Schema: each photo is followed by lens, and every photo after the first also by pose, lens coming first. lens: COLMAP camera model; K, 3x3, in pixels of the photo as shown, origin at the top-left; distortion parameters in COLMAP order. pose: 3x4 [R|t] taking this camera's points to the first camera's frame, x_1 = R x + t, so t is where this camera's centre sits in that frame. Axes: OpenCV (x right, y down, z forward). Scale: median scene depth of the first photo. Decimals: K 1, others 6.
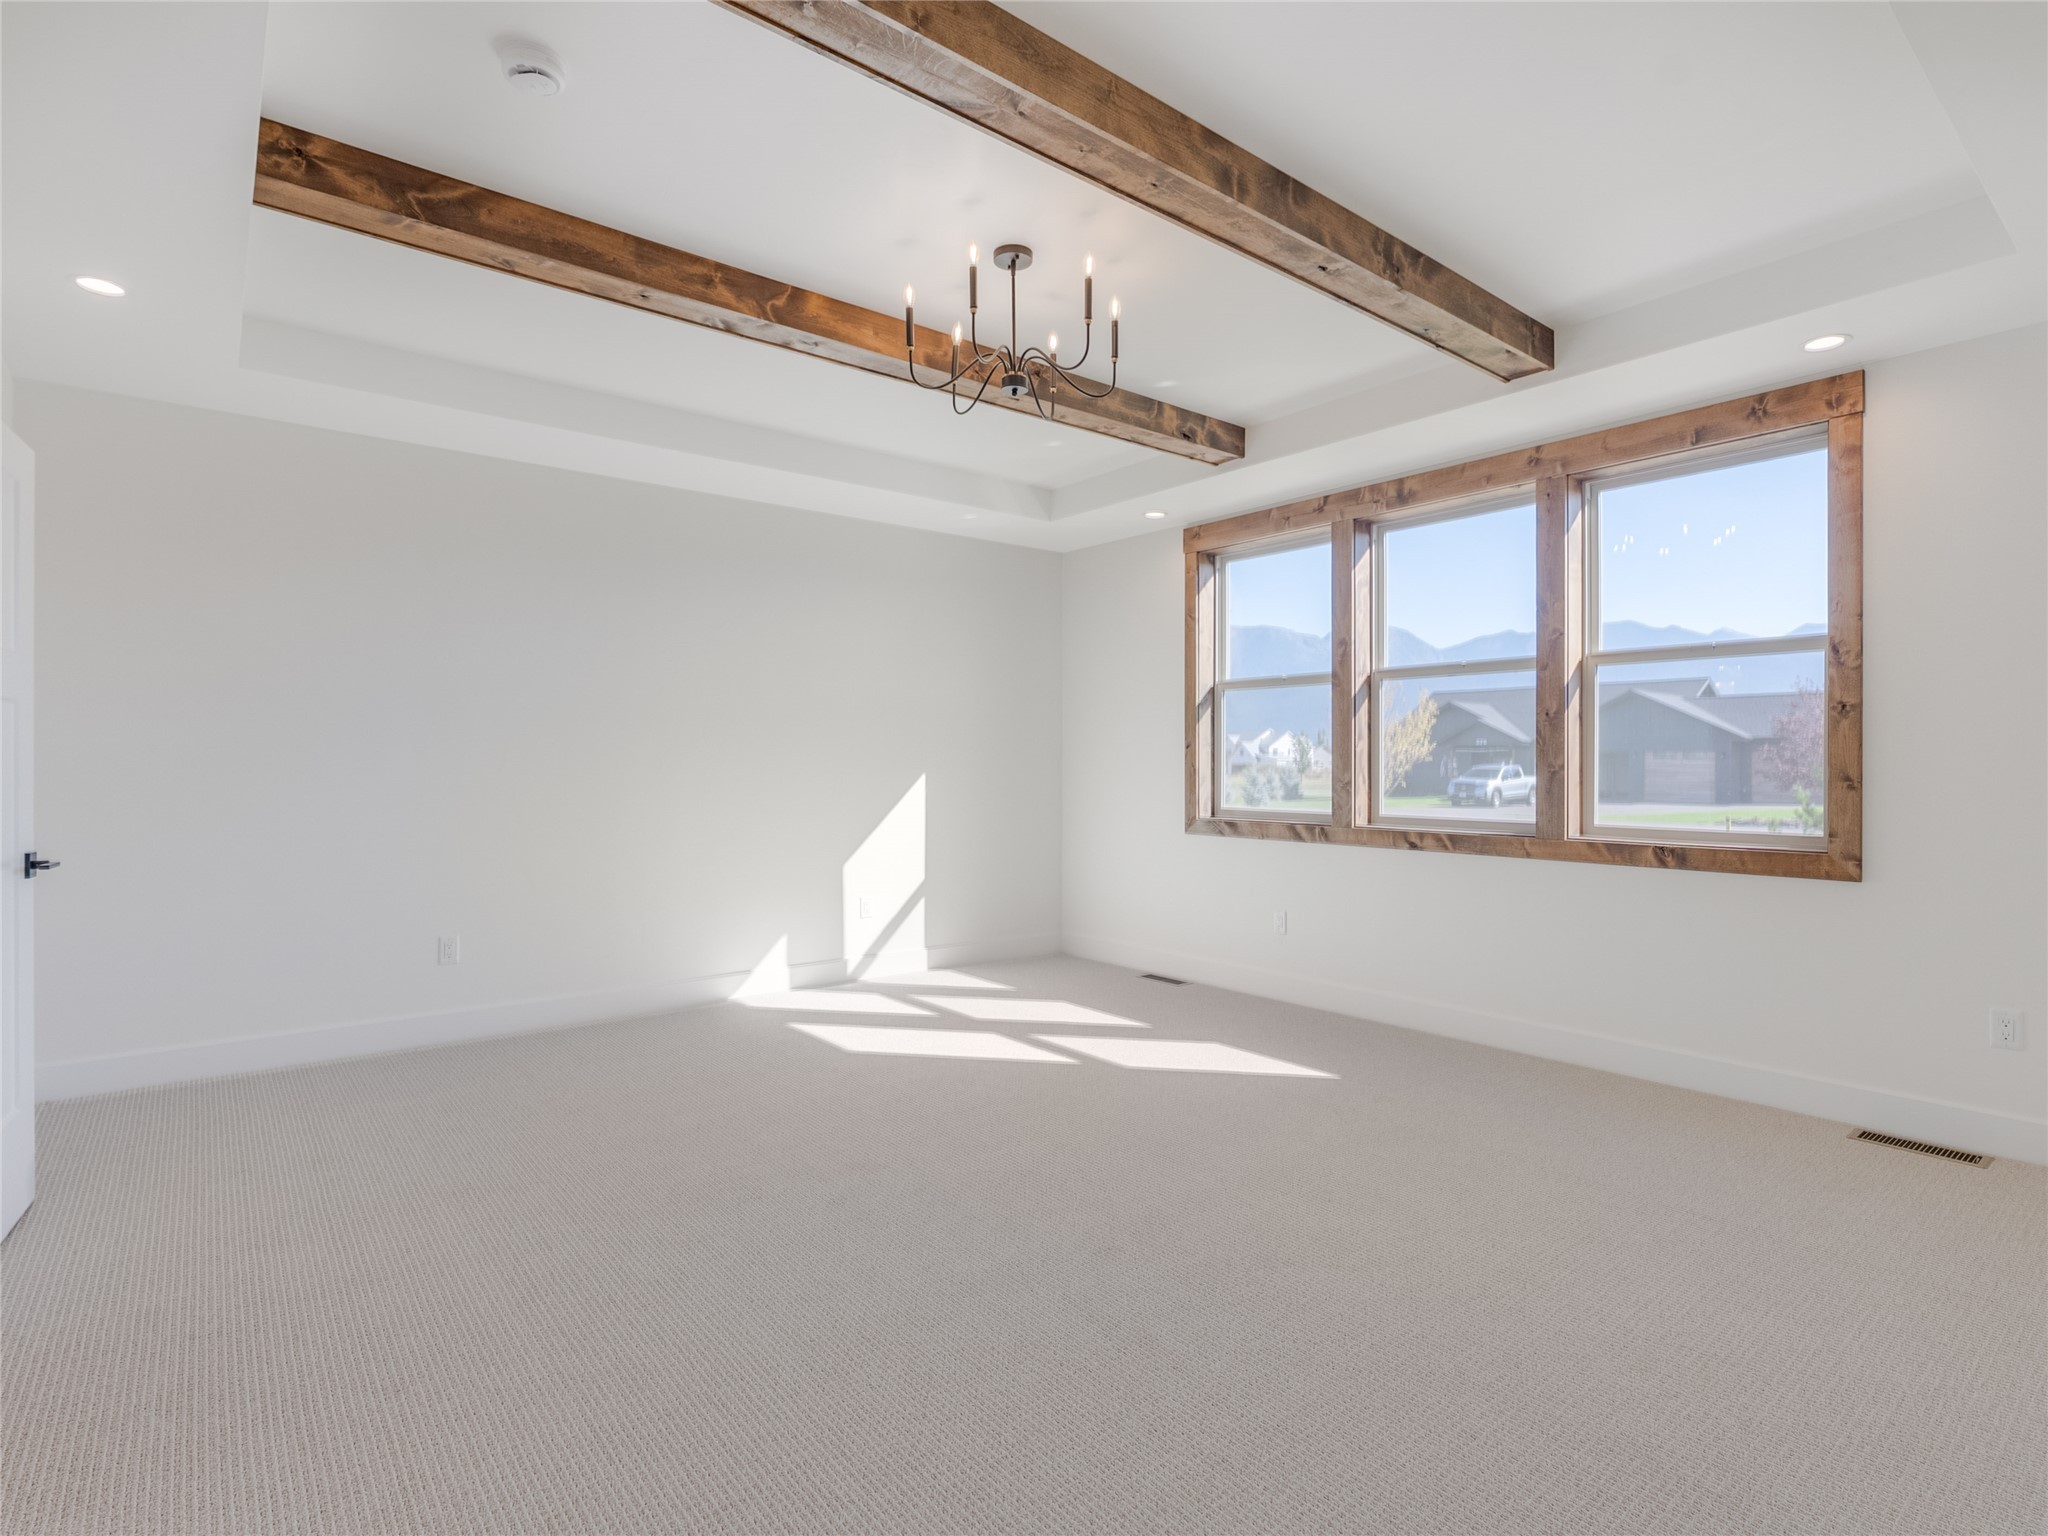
lens RADIAL K [[1027.1, 0, 1024.0], [0, 1027.1, 768.0], [0, 0, 1]] dist [-0.000348, -0.000004]
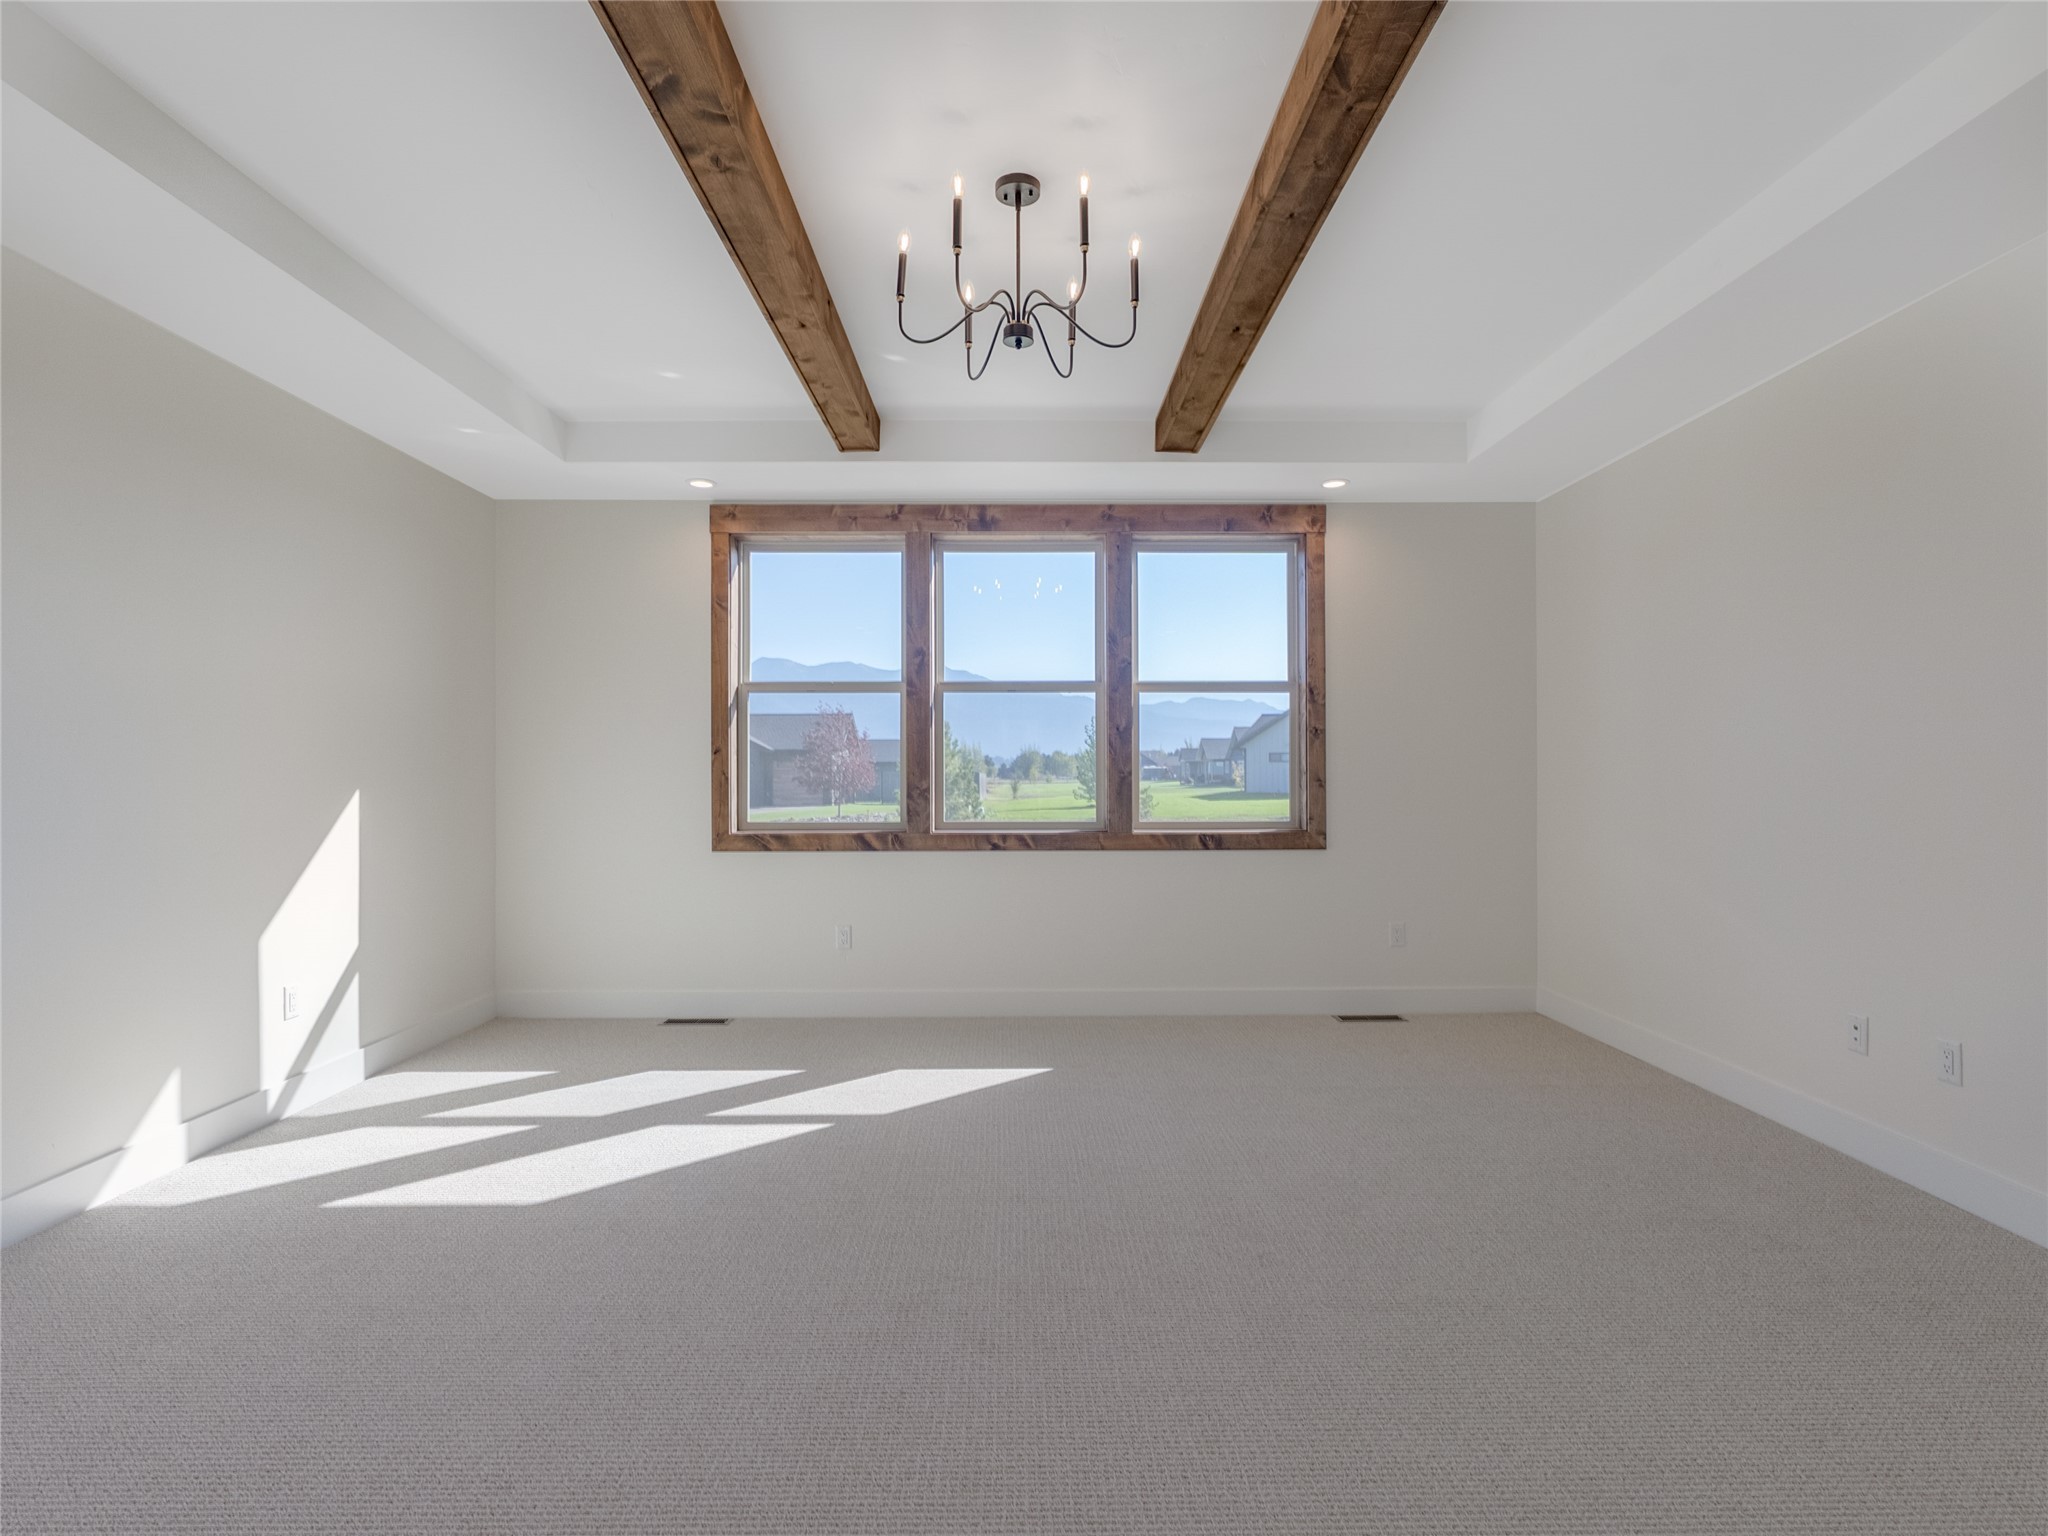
lens RADIAL K [[1038.5, 0, 1040.2], [0, 1038.5, 769.4], [0, 0, 1]] dist [-0.002378, 0.000622]
pose [[0.620450, -0.002514, 0.784242, -0.493183], [0.008468, 0.999958, -0.003494, -0.002320], [-0.784200, 0.008809, 0.620446, 0.314947]]
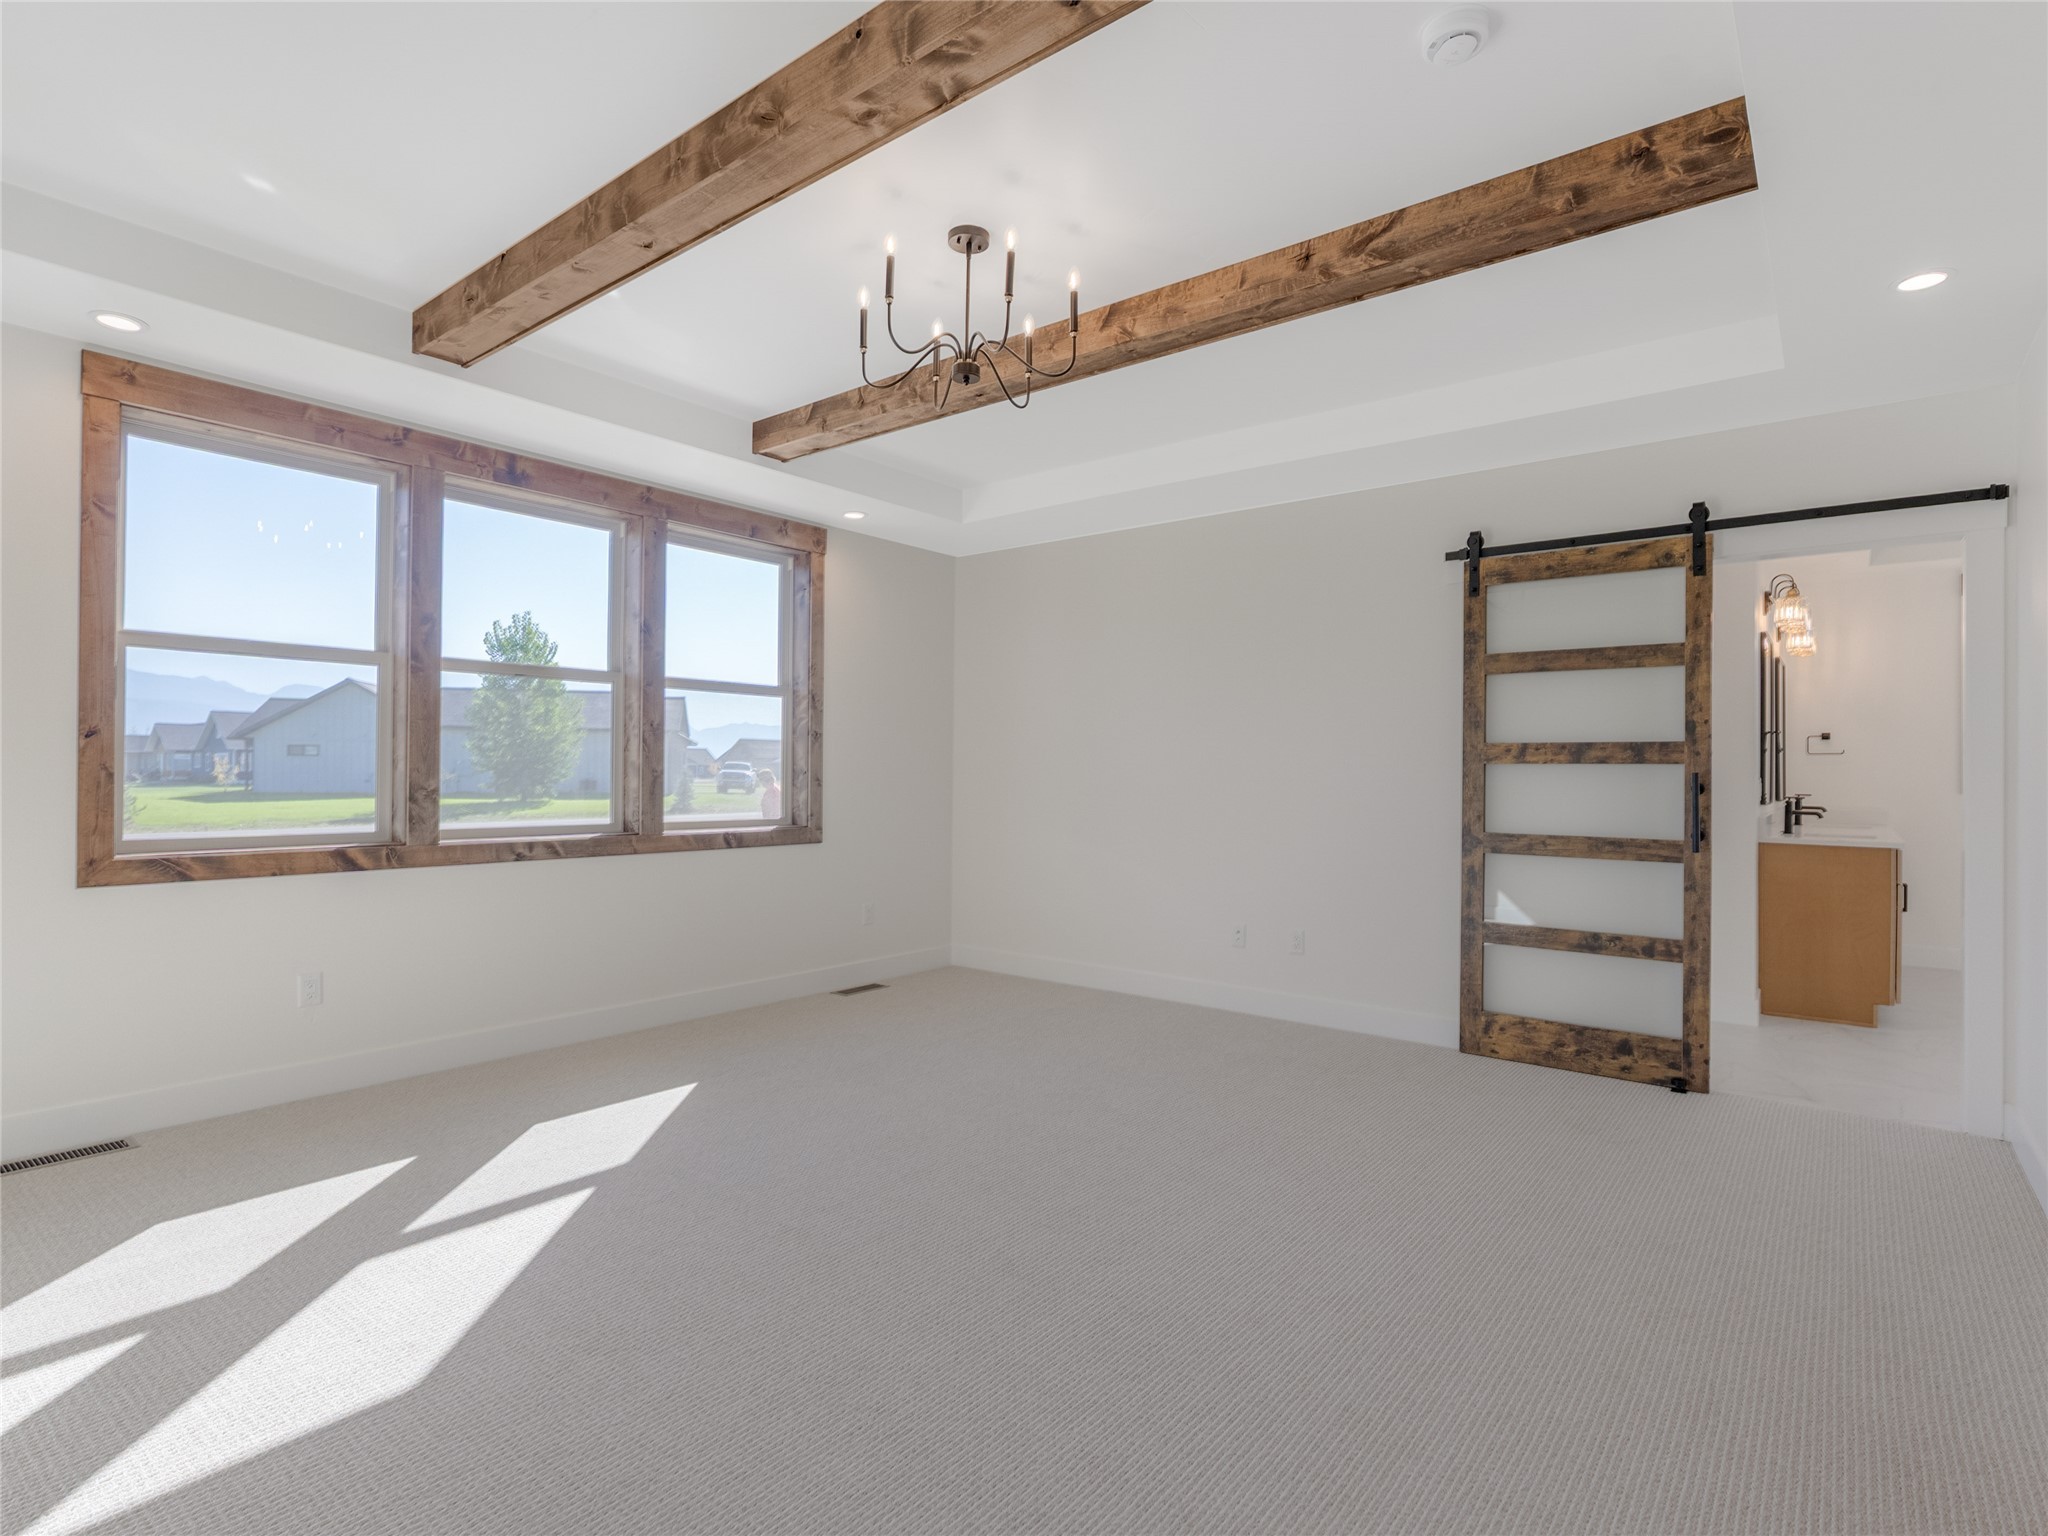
lens RADIAL K [[1035.2, 0, 1023.9], [0, 1035.2, 778.6], [0, 0, 1]] dist [-0.029493, 0.018492]
pose [[-0.216887, -0.010653, 0.976139, -0.685263], [-0.004834, 0.999940, 0.009838, -0.007336], [-0.976185, -0.002585, -0.216925, 0.835902]]
